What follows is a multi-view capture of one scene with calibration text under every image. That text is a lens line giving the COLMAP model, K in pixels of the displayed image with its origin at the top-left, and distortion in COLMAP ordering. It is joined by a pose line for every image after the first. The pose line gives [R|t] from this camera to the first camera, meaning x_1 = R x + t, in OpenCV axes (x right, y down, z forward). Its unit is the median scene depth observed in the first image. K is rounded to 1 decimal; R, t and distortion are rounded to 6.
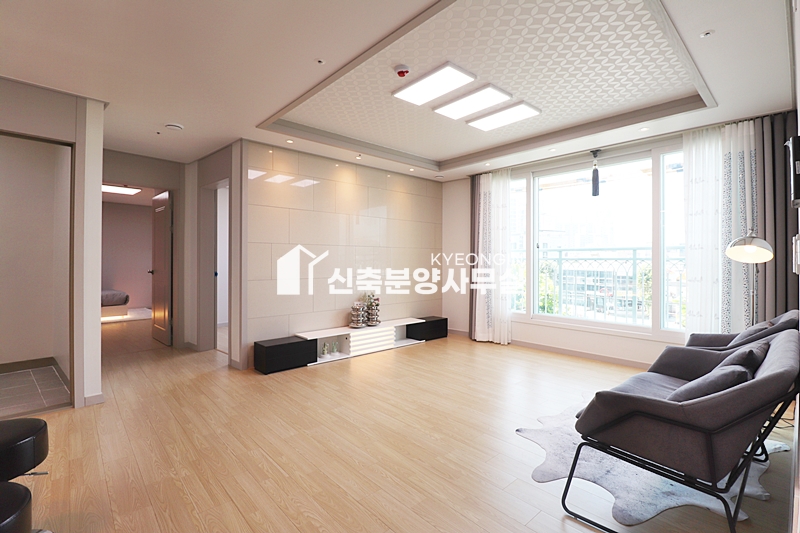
lens RADIAL K [[368.0, 0, 406.4], [0, 368.0, 260.7], [0, 0, 1]] dist [0.000368, -0.012277]
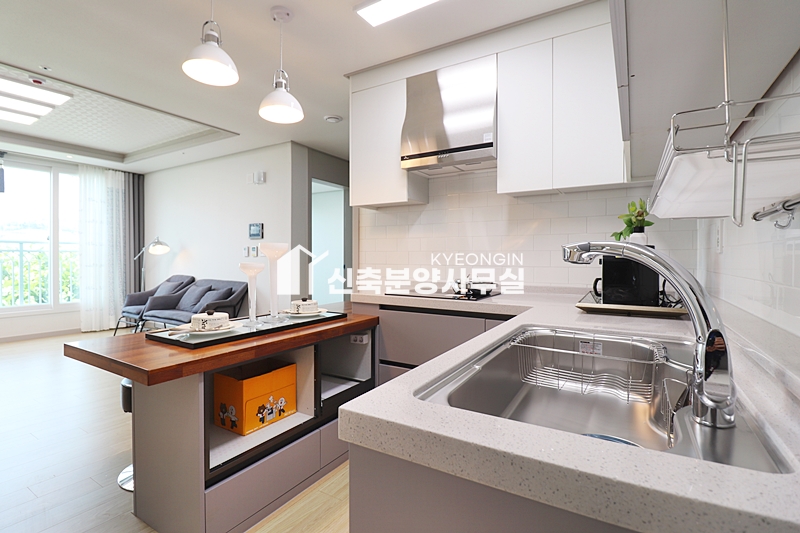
lens RADIAL K [[368.0, 0, 406.4], [0, 368.0, 260.7], [0, 0, 1]] dist [0.000368, -0.012277]
pose [[-0.274774, -0.012991, 0.961421, -0.918448], [-0.004632, 0.999915, 0.012187, 0.008402], [-0.961498, -0.001104, -0.274811, 0.147272]]
